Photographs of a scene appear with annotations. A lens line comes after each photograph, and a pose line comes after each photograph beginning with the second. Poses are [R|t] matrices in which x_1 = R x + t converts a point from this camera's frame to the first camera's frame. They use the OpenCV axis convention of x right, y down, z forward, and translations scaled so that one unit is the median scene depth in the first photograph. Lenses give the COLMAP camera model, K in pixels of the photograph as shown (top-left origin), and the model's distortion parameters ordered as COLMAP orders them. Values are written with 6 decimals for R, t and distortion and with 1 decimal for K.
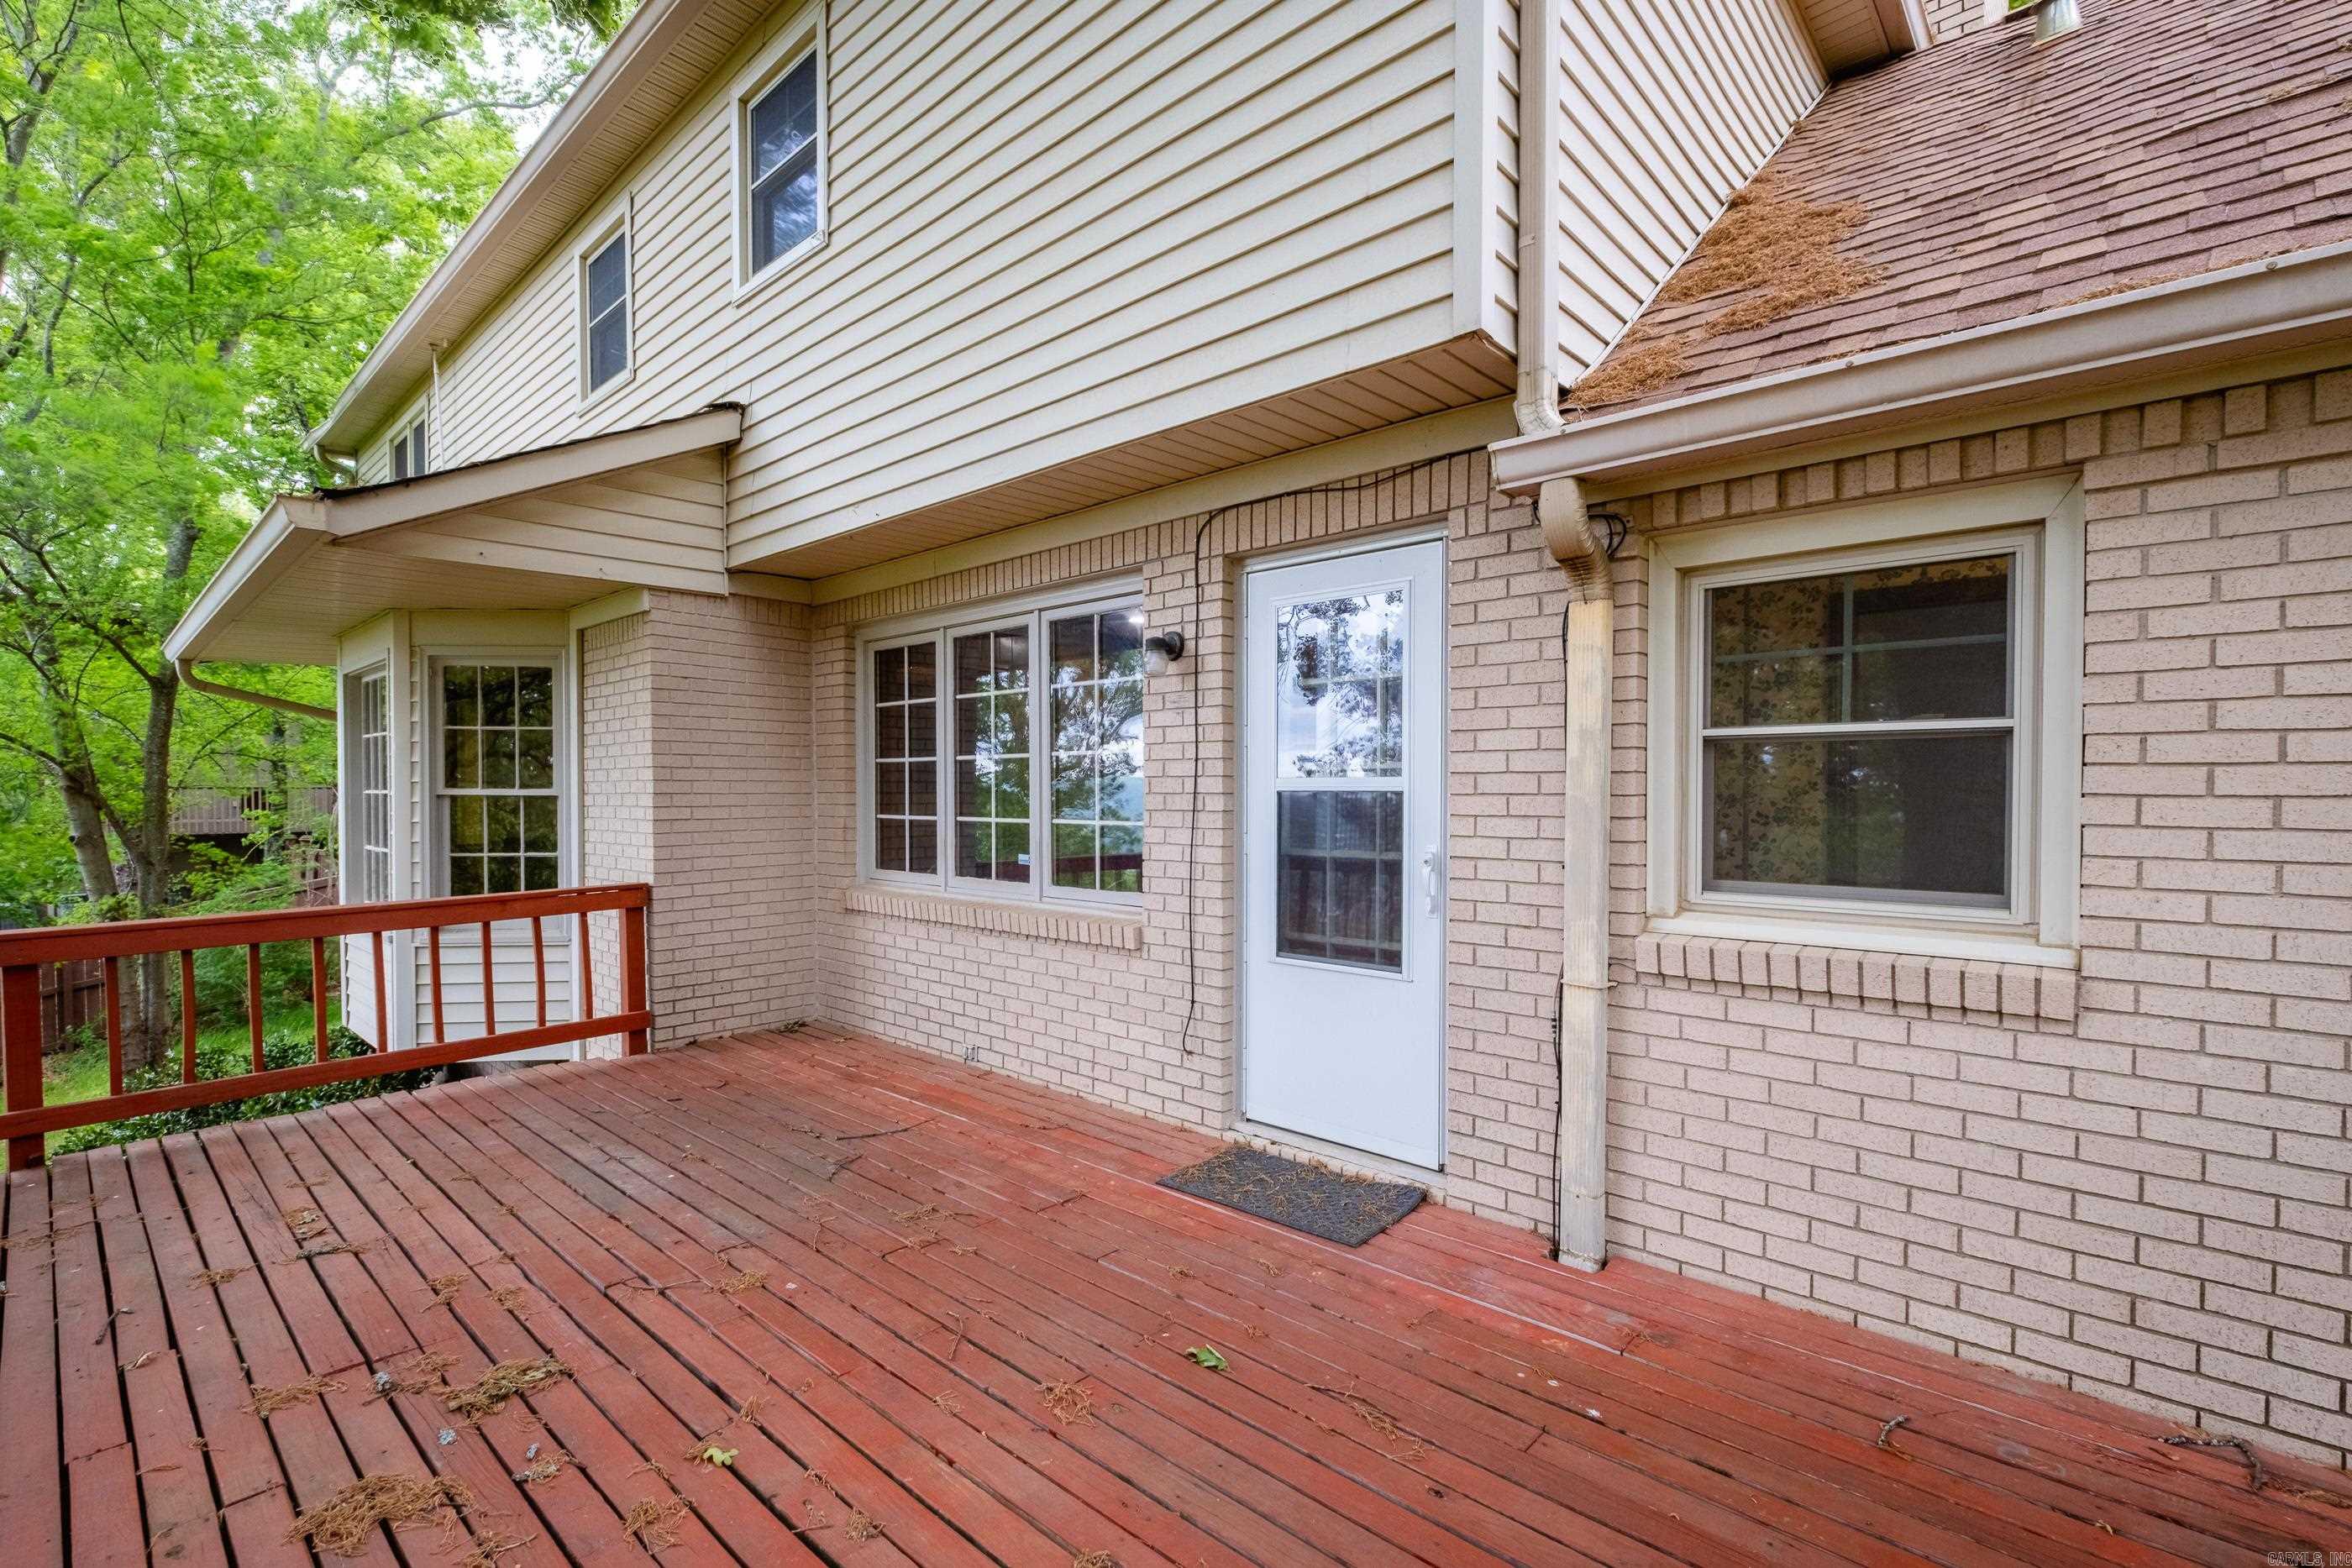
lens RADIAL K [[1017.4, 0, 1163.2], [0, 1017.4, 799.4], [0, 0, 1]] dist [0.011202, -0.003863]
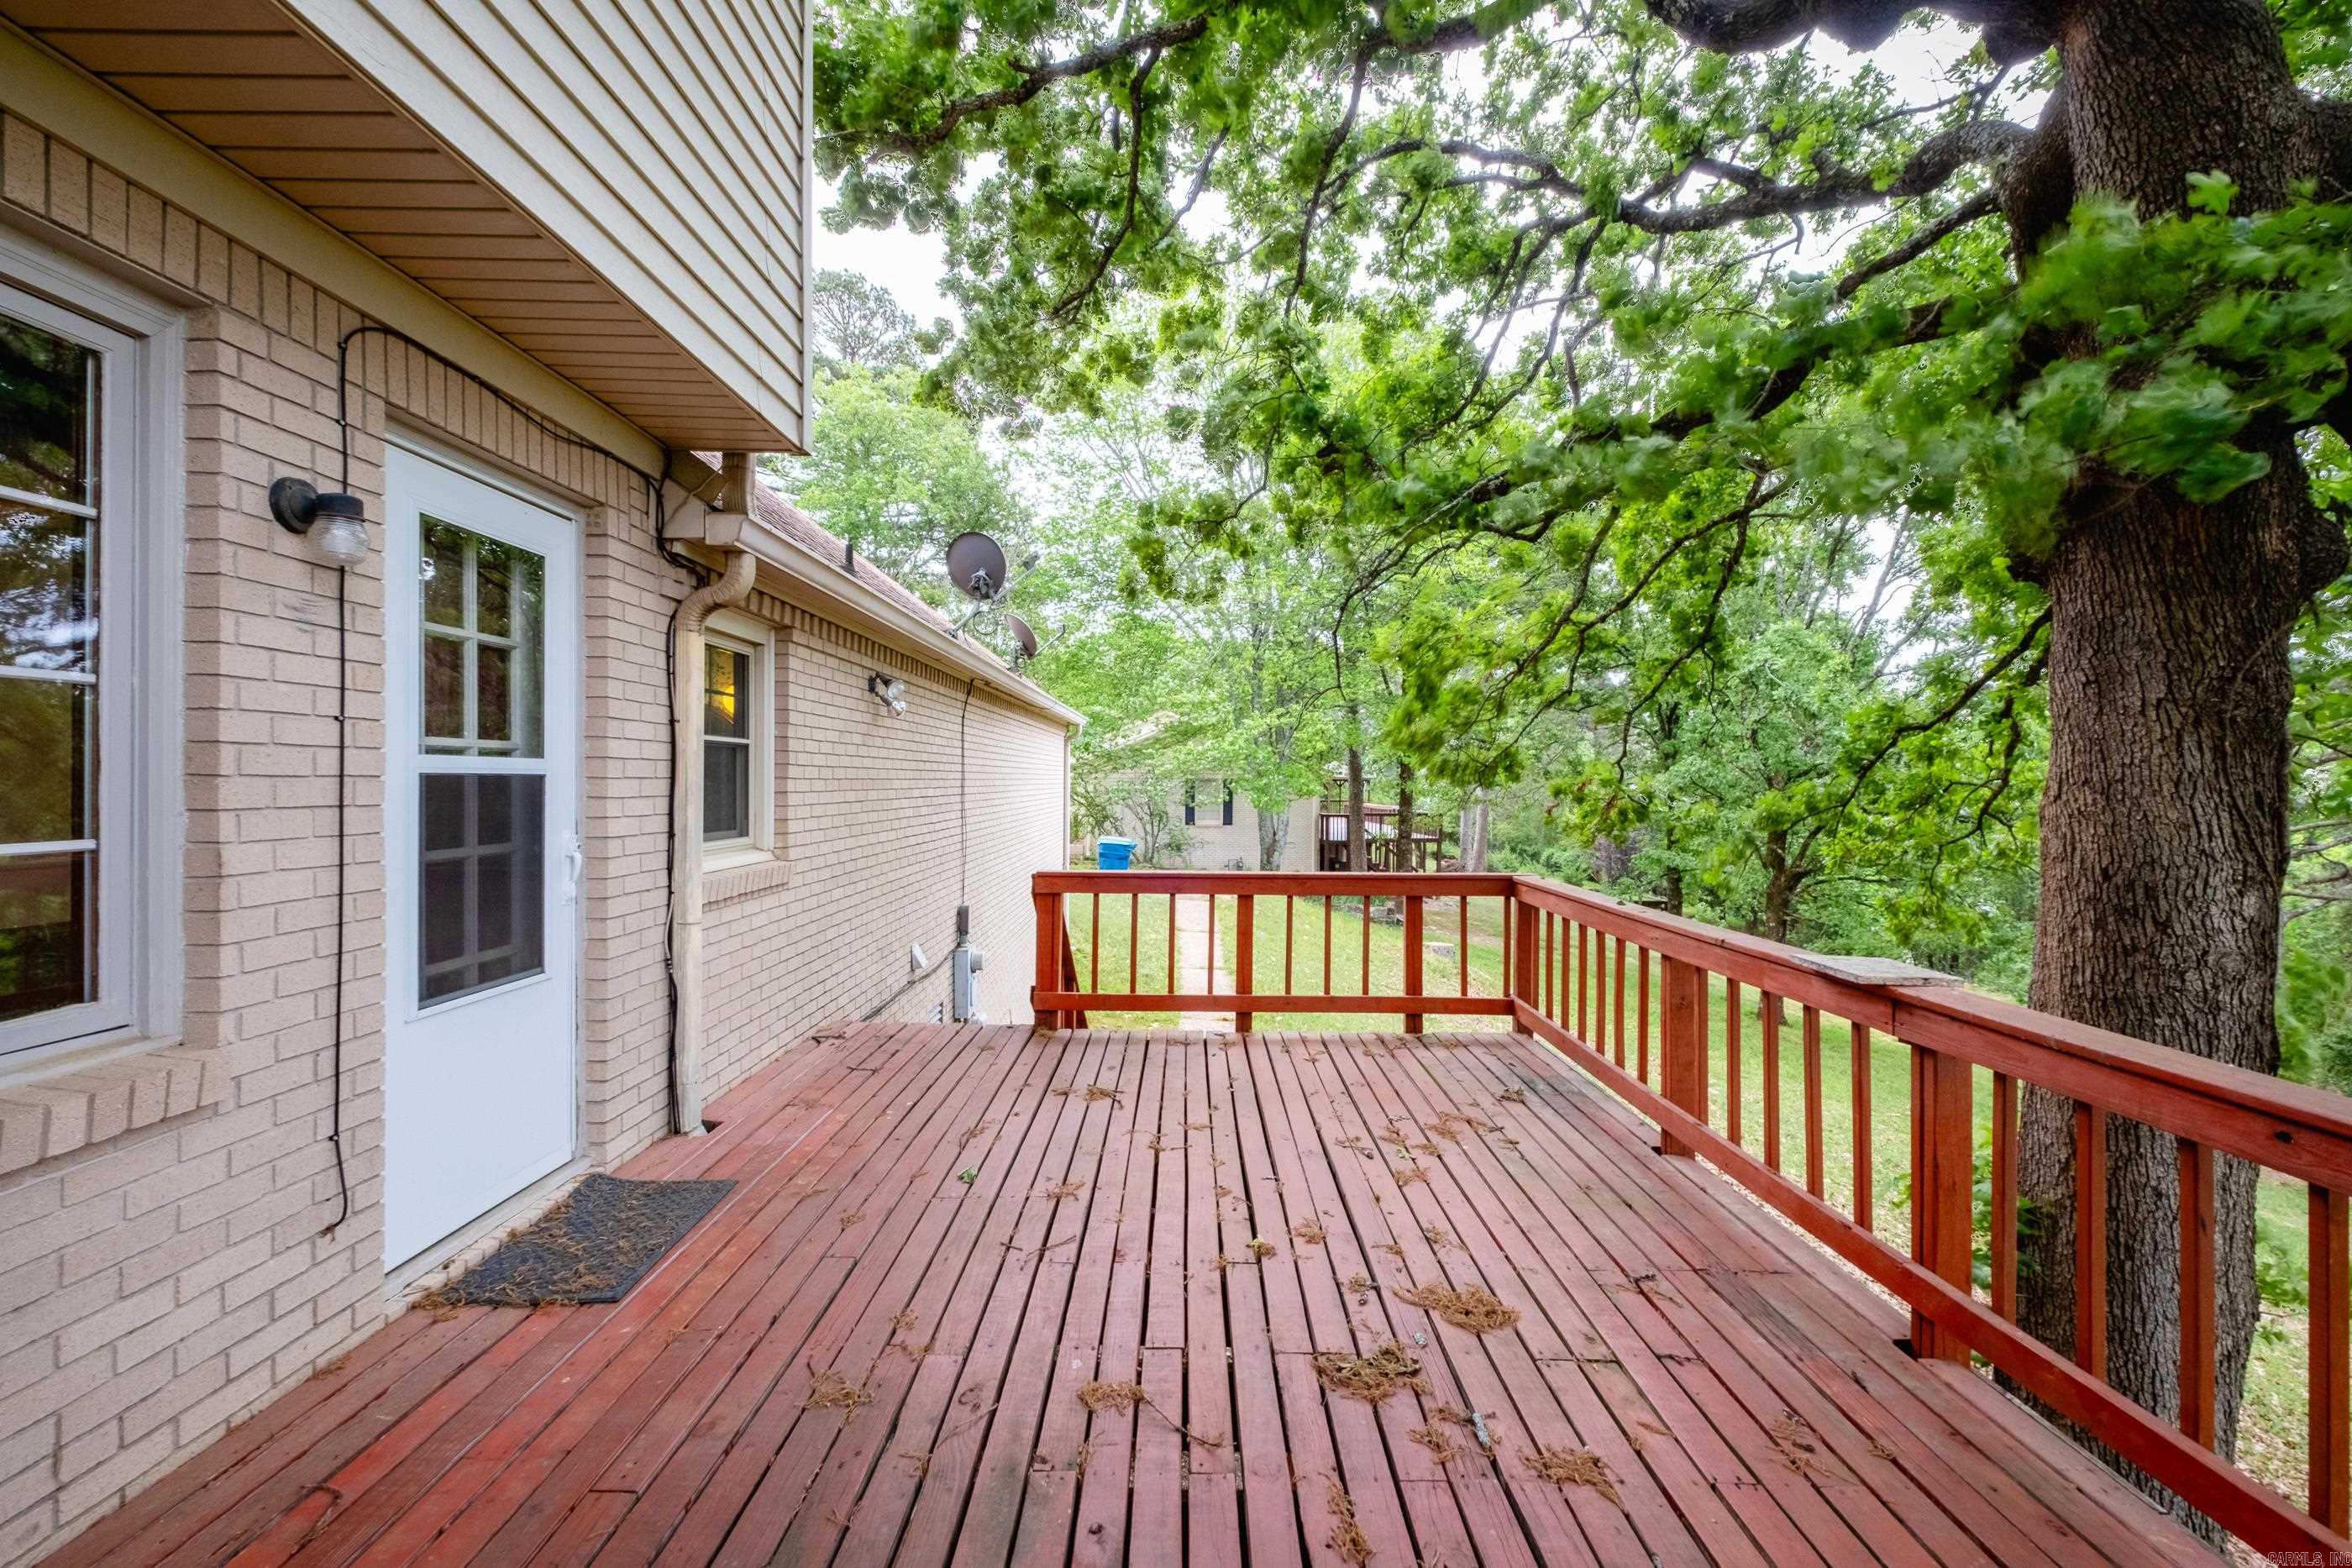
lens RADIAL K [[1017.4, 0, 1176.9], [0, 1017.4, 781.5], [0, 0, 1]] dist [0.011202, -0.003863]
pose [[-0.663942, -0.003627, 0.747775, -0.770558], [0.001964, 0.999976, 0.006594, -0.006625], [-0.747781, 0.005847, -0.663919, 1.094039]]
